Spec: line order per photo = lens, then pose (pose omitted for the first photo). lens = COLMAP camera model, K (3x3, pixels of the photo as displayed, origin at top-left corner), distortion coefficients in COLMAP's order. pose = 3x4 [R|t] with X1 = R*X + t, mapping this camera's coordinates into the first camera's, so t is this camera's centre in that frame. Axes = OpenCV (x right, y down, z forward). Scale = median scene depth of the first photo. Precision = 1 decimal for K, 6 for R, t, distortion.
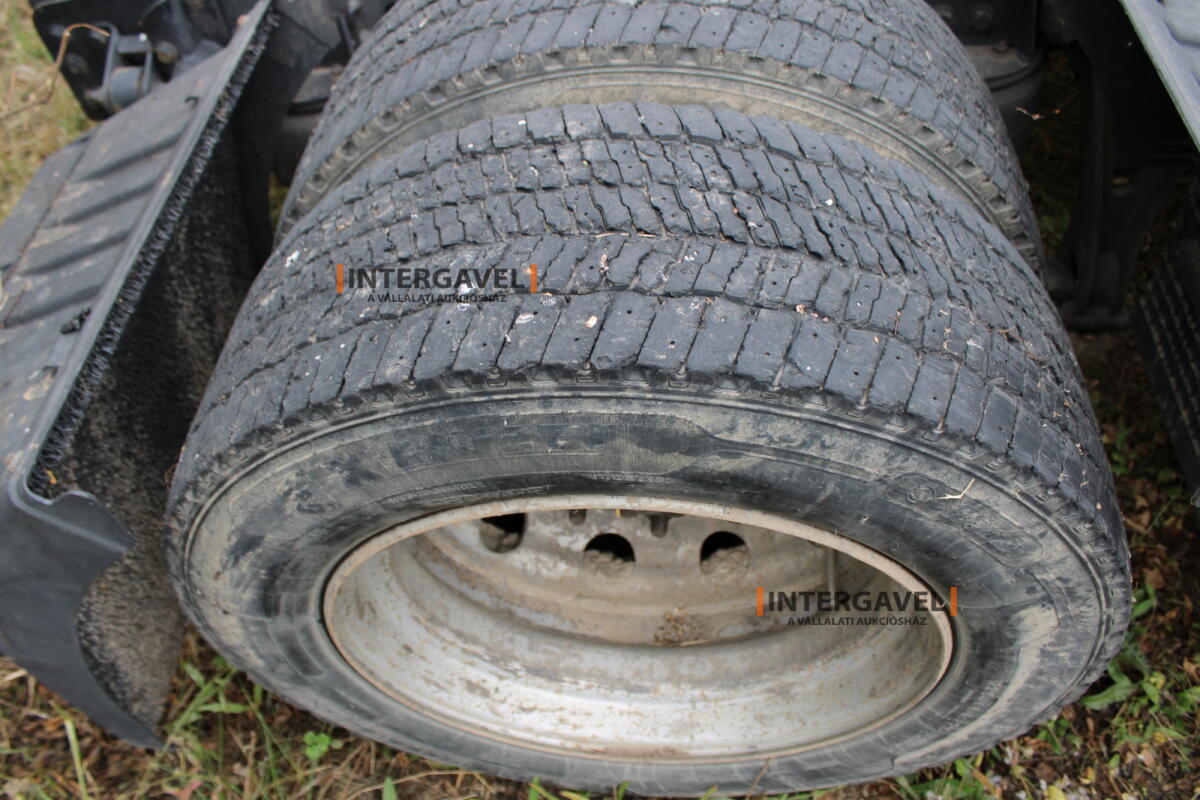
lens RADIAL K [[974.4, 0, 600.0], [0, 974.4, 400.0], [0, 0, 1]] dist [-0.159358, 0.130607]
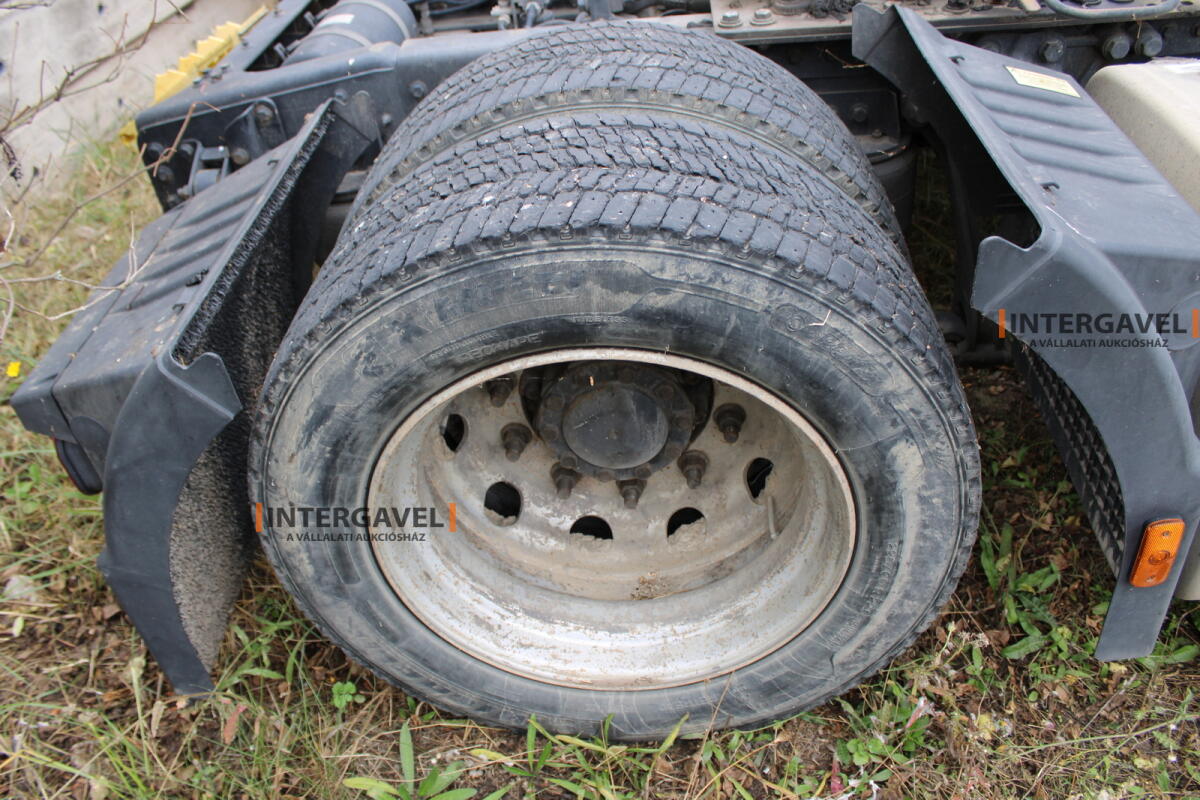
lens RADIAL K [[974.4, 0, 600.0], [0, 974.4, 400.0], [0, 0, 1]] dist [-0.159358, 0.130607]
pose [[0.999481, -0.025765, 0.019349, 0.002259], [0.029513, 0.973030, -0.228781, 0.469716], [-0.012933, 0.229234, 0.973286, -0.359184]]
